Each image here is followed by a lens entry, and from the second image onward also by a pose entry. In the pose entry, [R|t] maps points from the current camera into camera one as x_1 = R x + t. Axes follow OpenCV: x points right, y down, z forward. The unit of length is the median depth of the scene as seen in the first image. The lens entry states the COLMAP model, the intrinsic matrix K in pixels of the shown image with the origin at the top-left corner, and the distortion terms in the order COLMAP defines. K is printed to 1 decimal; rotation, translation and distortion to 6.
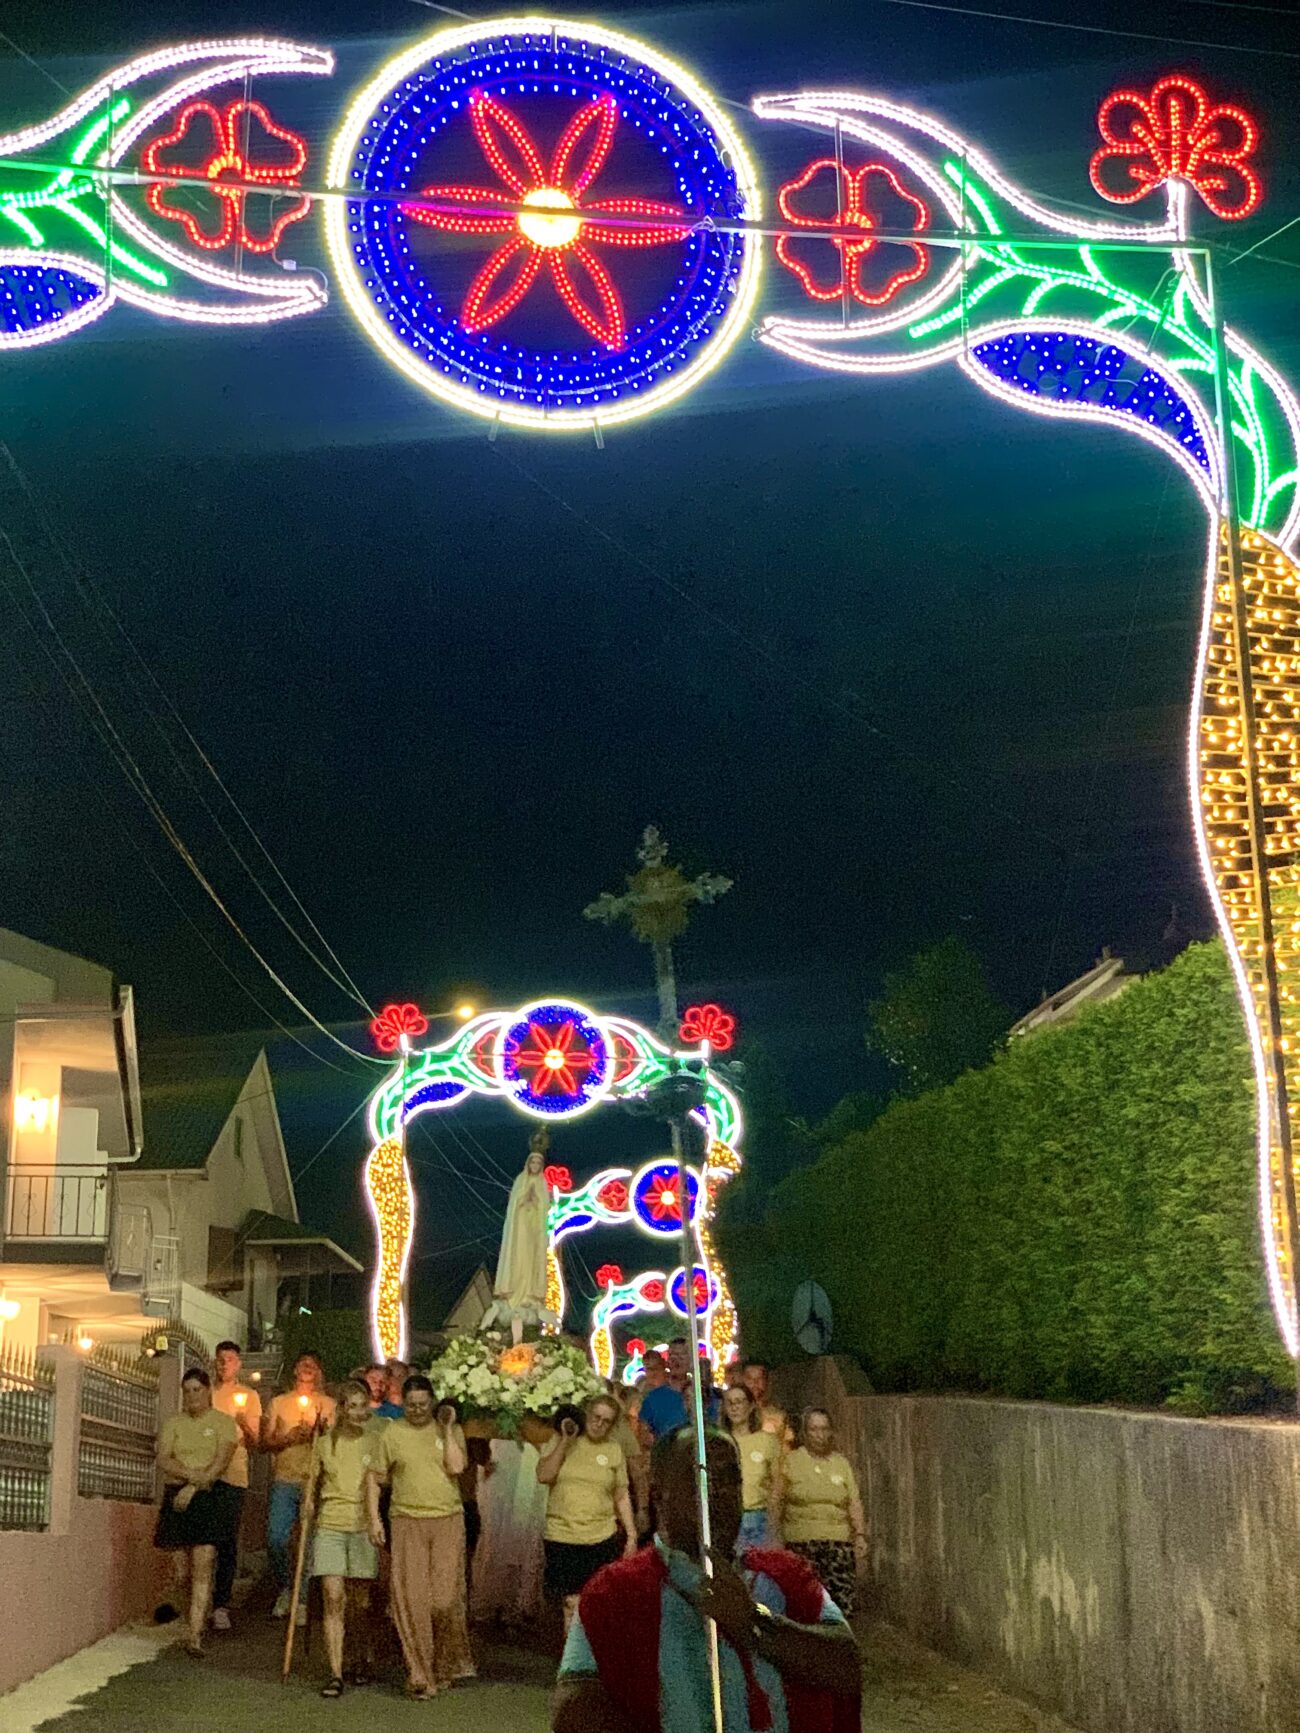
lens RADIAL K [[2510.0, 0, 650.0], [0, 2510.0, 866.5], [0, 0, 1]] dist [0.022038, 0.178840]
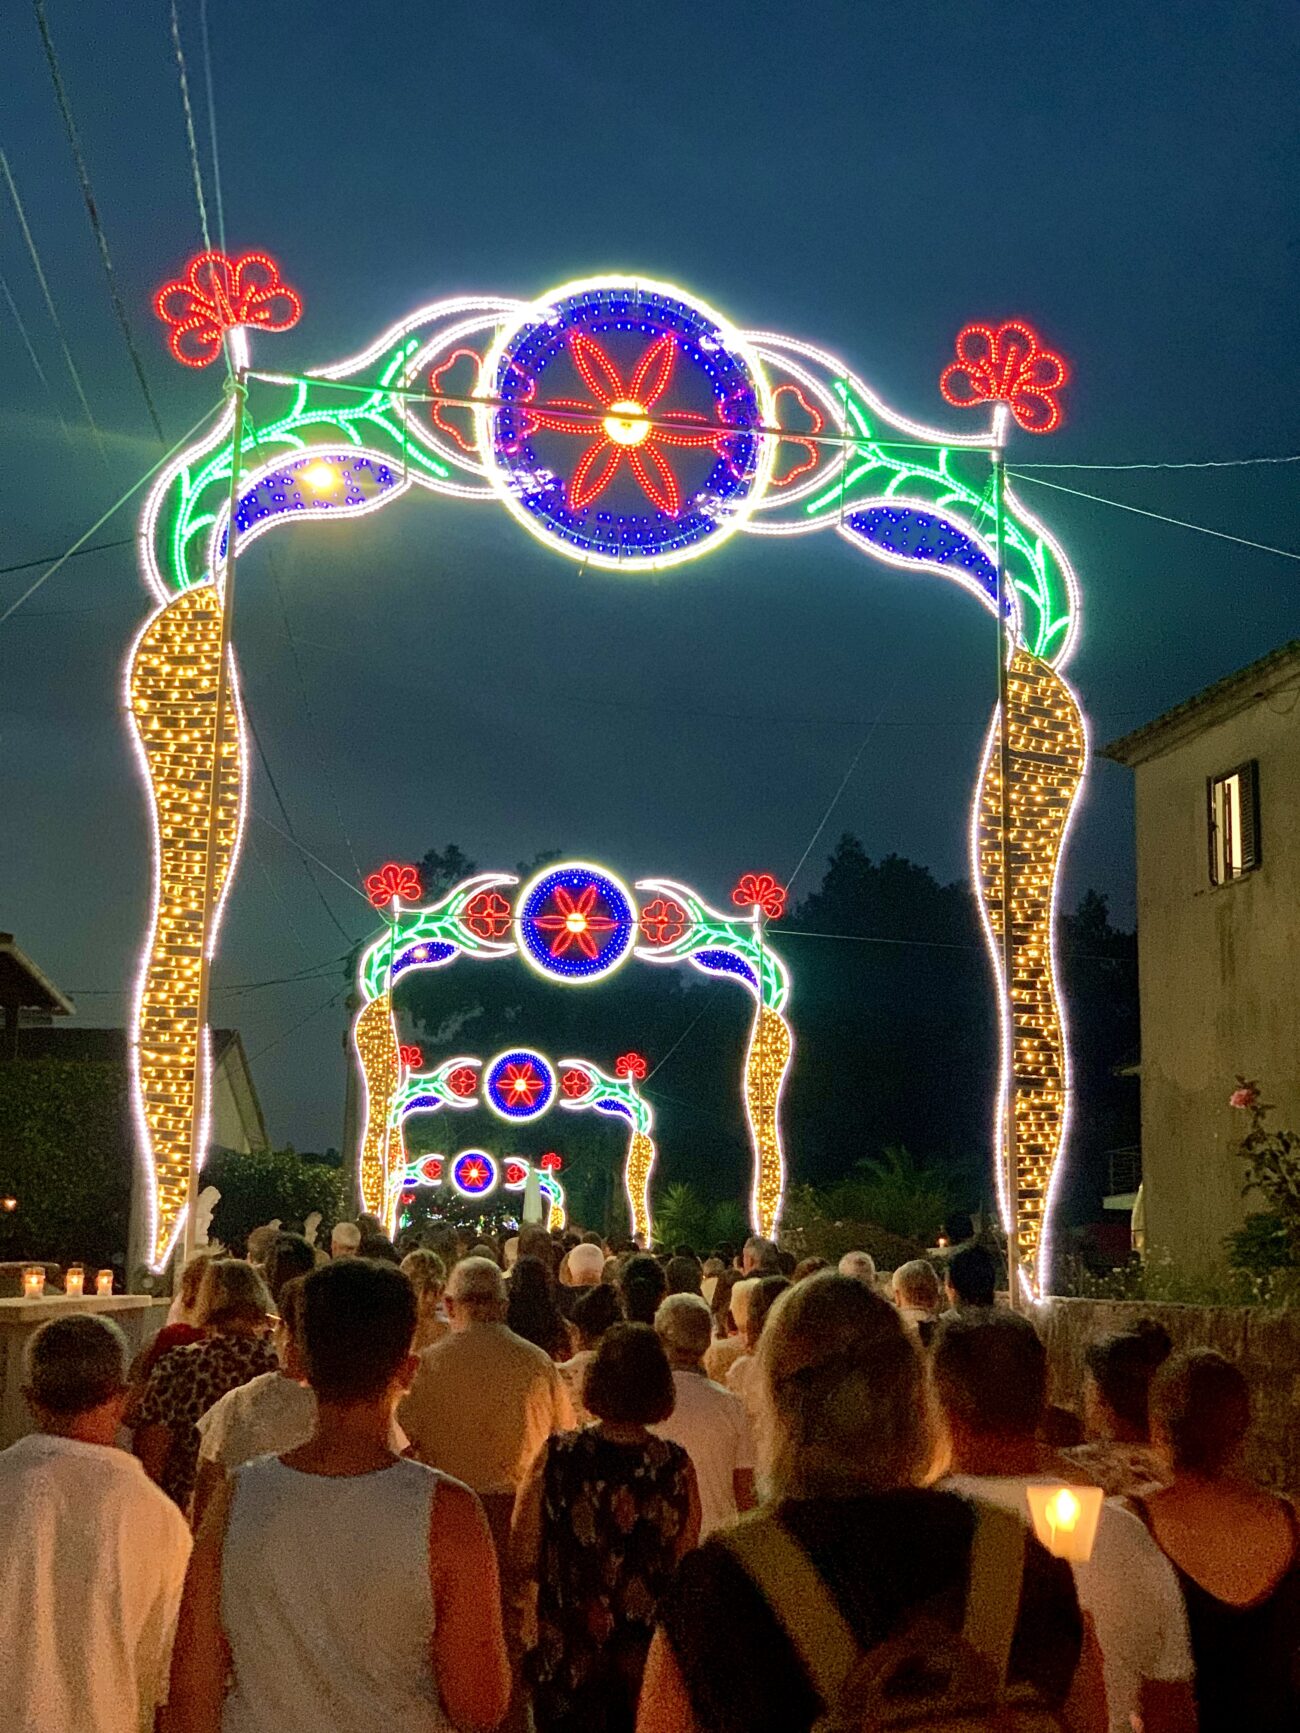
lens RADIAL K [[2510.0, 0, 650.0], [0, 2510.0, 866.5], [0, 0, 1]] dist [0.022038, 0.178840]
pose [[0.991900, 0.052544, 0.115645, -0.076112], [-0.060716, 0.995815, 0.068316, 0.118624], [-0.111572, -0.074784, 0.990938, 0.607010]]
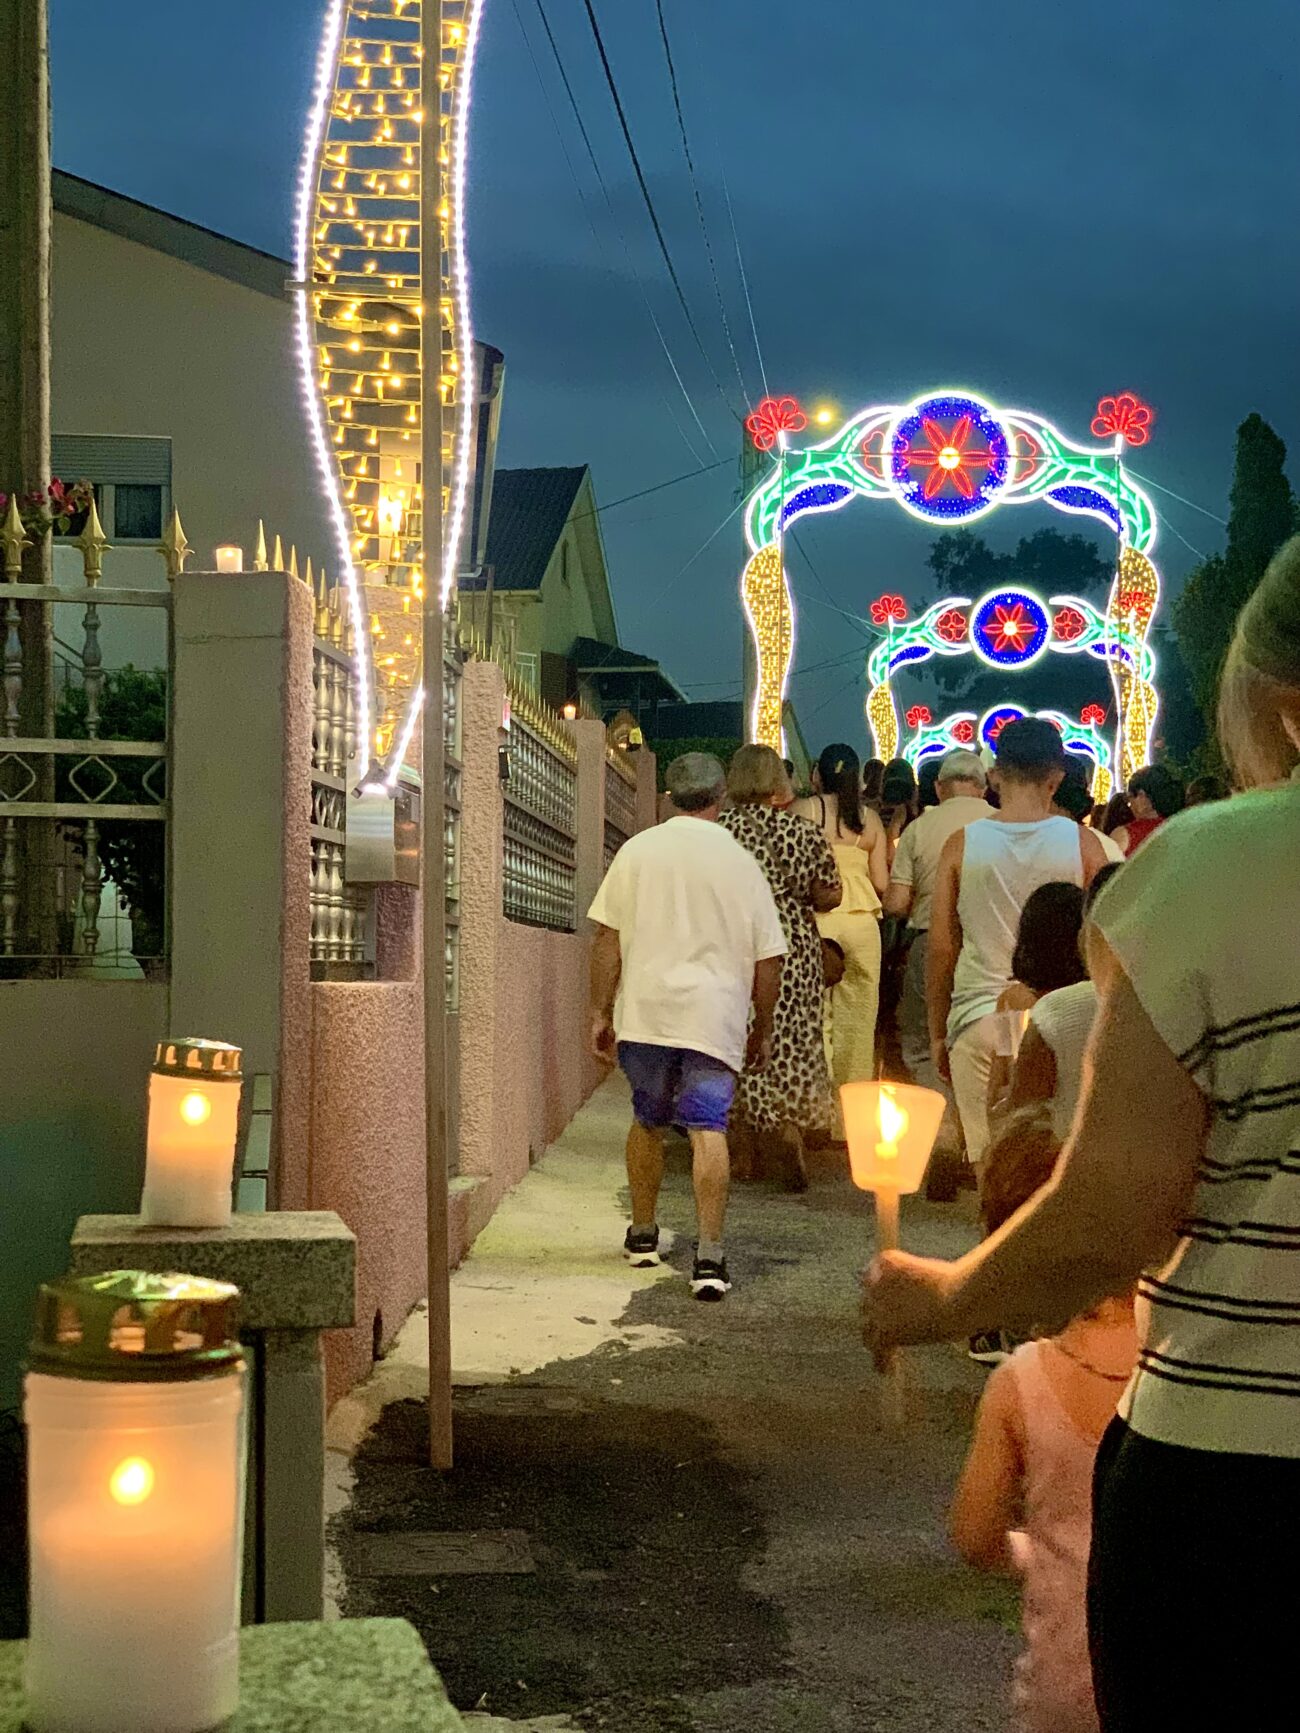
lens RADIAL K [[2510.0, 0, 650.0], [0, 2510.0, 866.5], [0, 0, 1]] dist [0.022038, 0.178840]
pose [[0.995189, 0.009969, -0.097465, -0.055486], [0.011145, 0.976832, 0.213717, 0.026076], [0.097338, -0.213775, 0.972021, 0.082408]]
